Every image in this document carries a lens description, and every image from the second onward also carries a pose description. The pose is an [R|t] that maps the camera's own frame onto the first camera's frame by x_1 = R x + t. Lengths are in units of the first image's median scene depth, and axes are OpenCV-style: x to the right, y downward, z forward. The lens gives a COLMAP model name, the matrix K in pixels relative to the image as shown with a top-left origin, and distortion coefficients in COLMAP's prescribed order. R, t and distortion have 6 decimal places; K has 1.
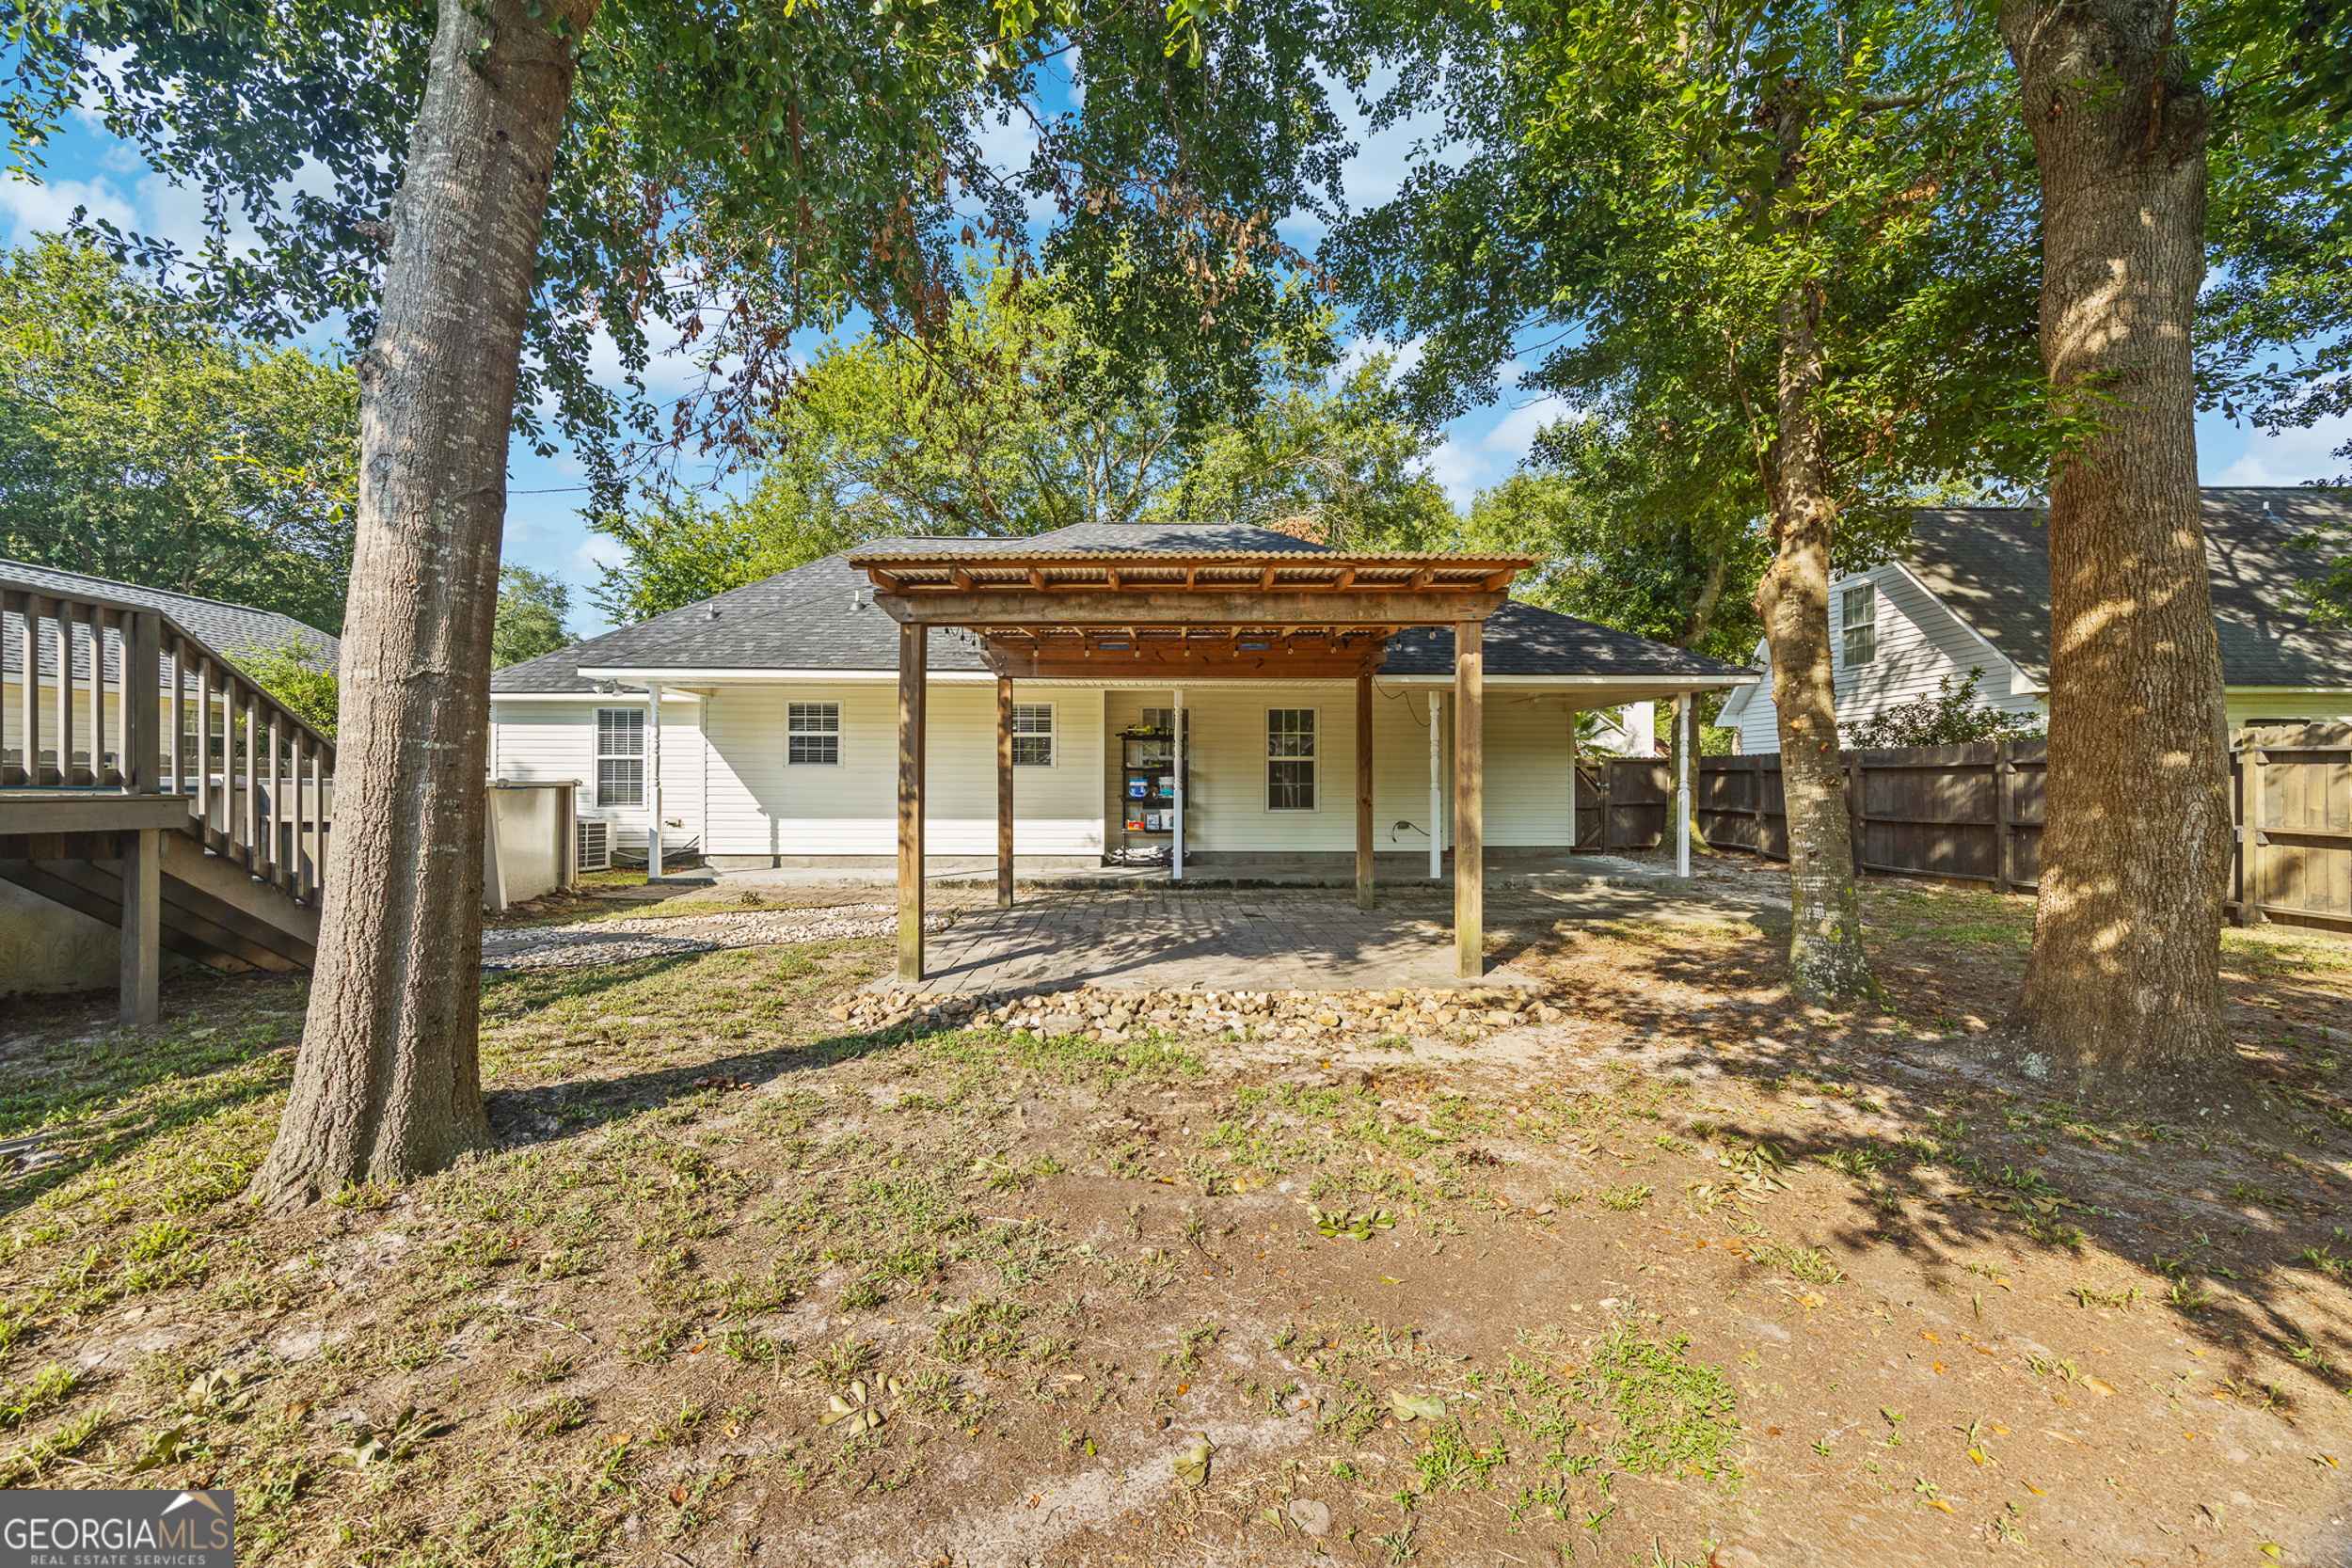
lens RADIAL K [[915.4, 0, 1176.2], [0, 915.4, 783.5], [0, 0, 1]] dist [-0.001945, 0.000067]
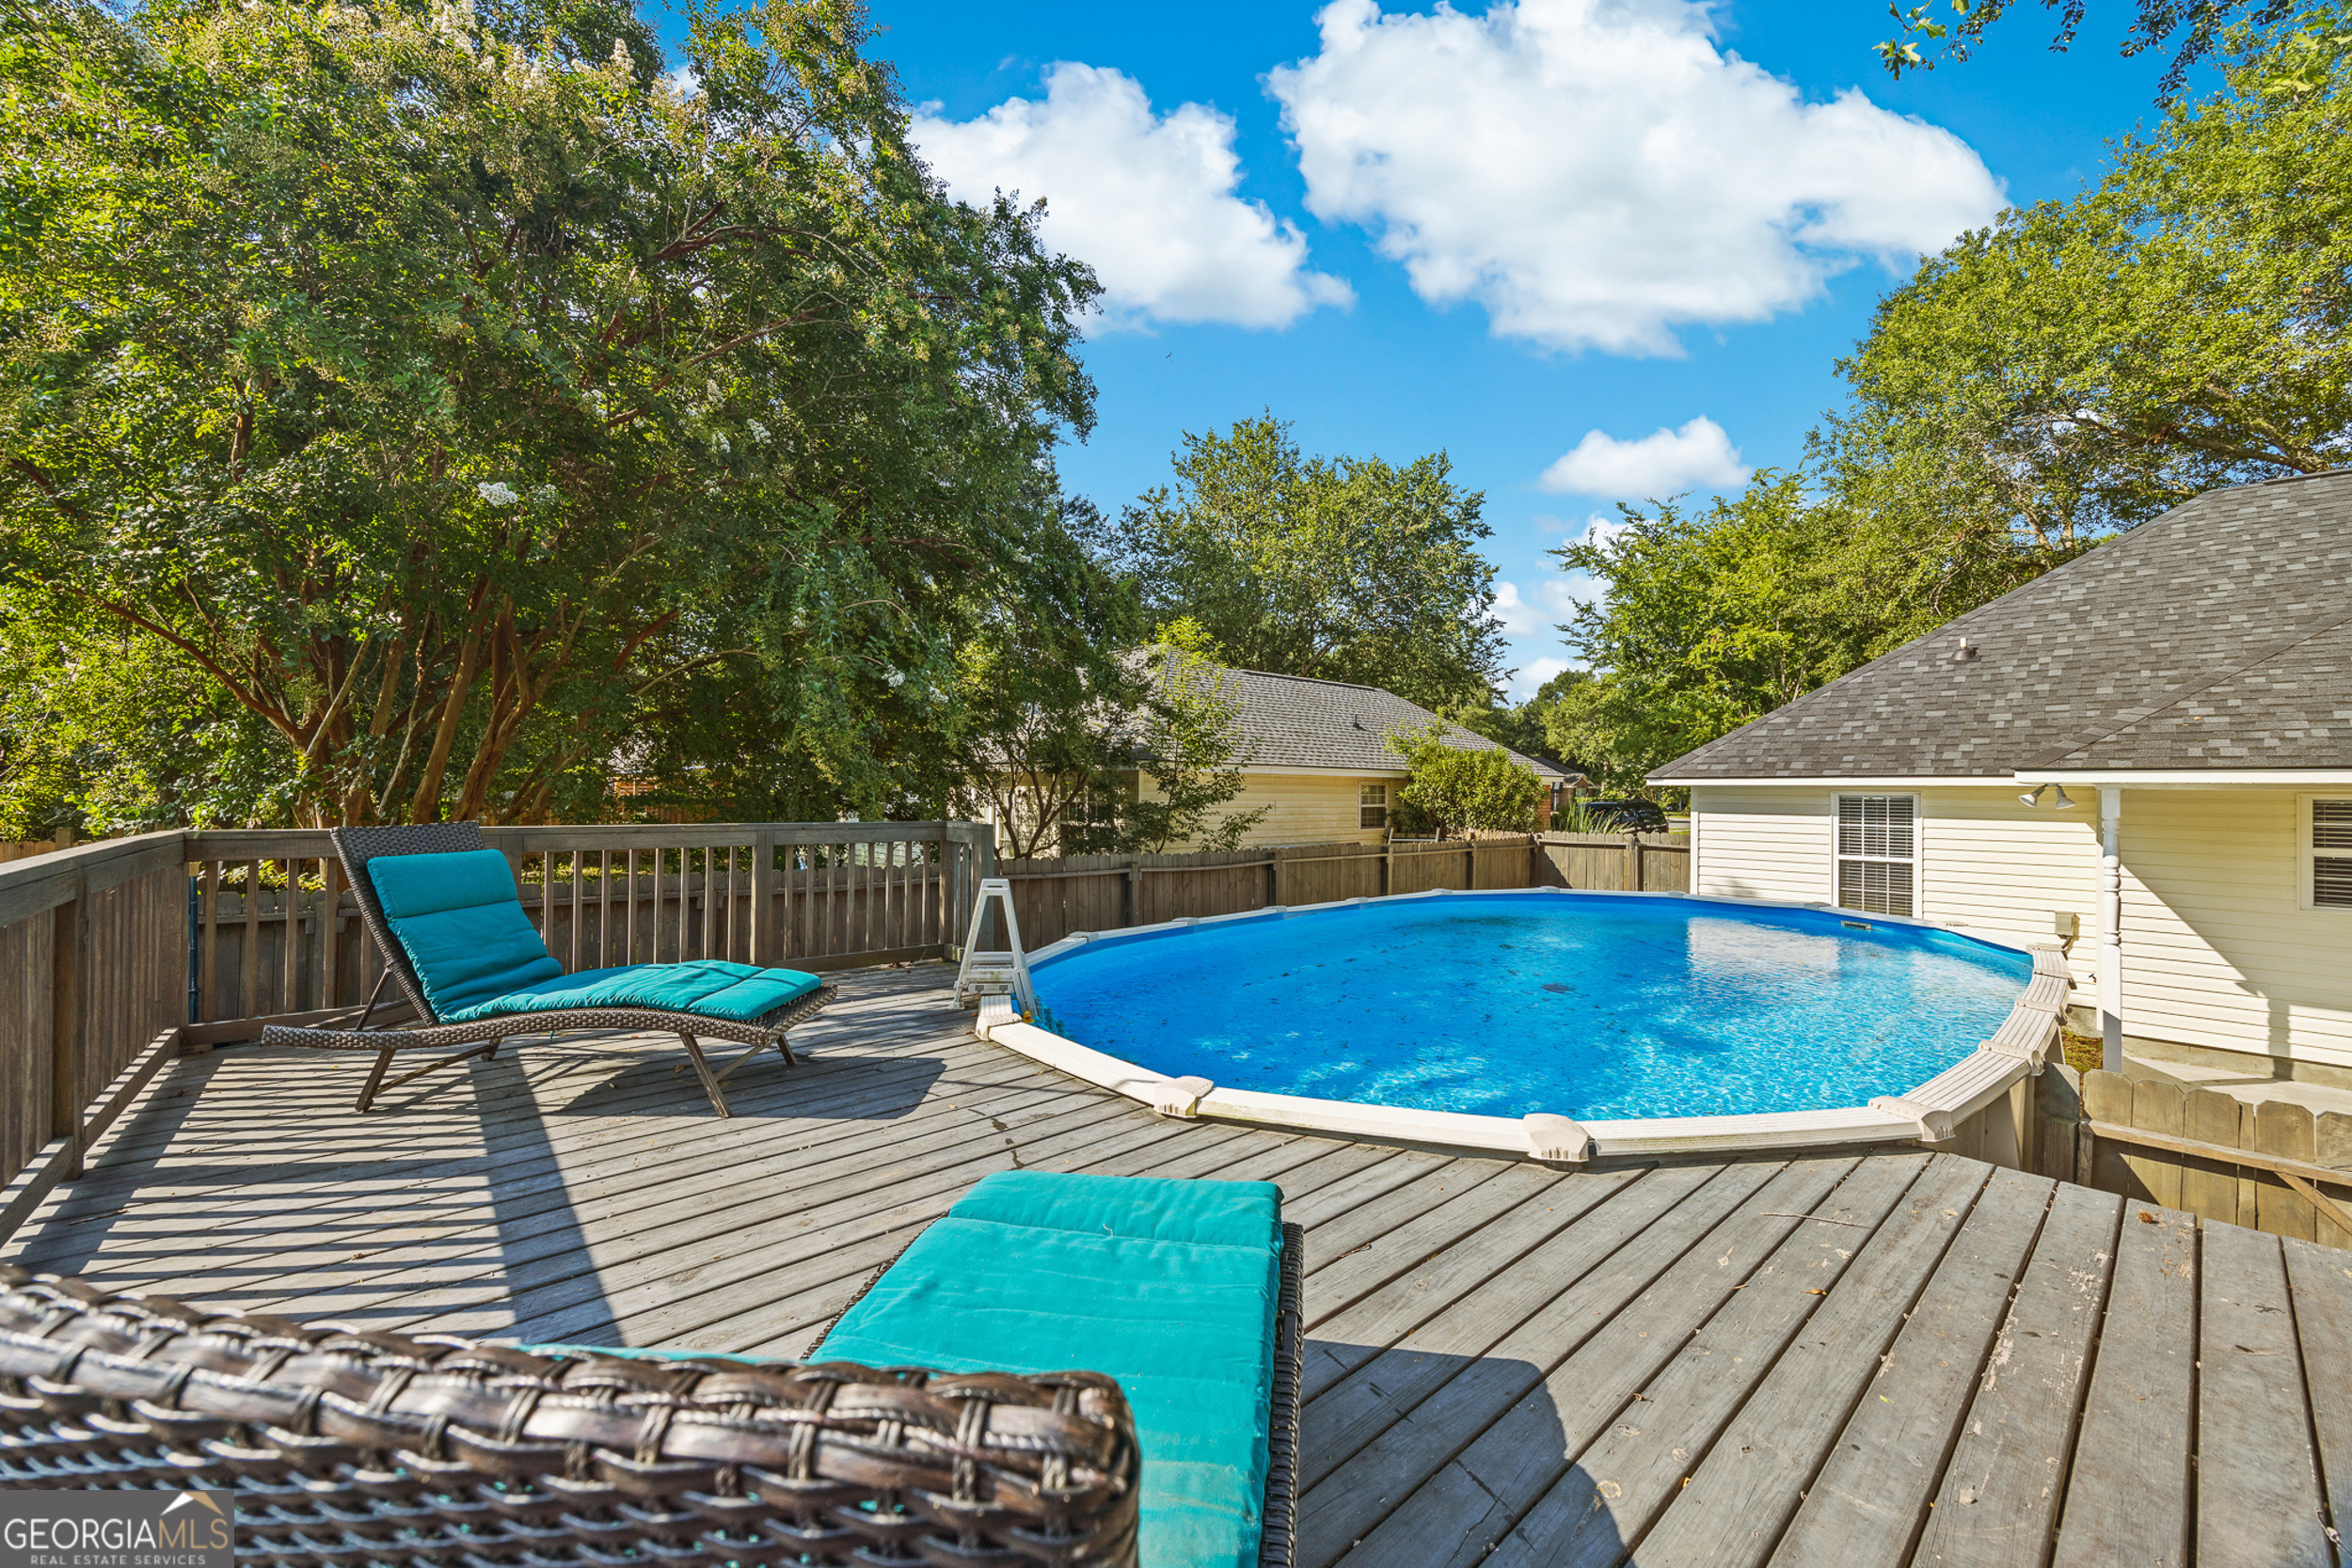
lens RADIAL K [[915.4, 0, 1174.6], [0, 915.4, 786.2], [0, 0, 1]] dist [-0.001945, 0.000067]
pose [[0.653901, -0.002776, -0.756575, -0.390546], [-0.001975, 0.999984, -0.005376, -0.079251], [0.756577, 0.005010, 0.653885, 0.062736]]
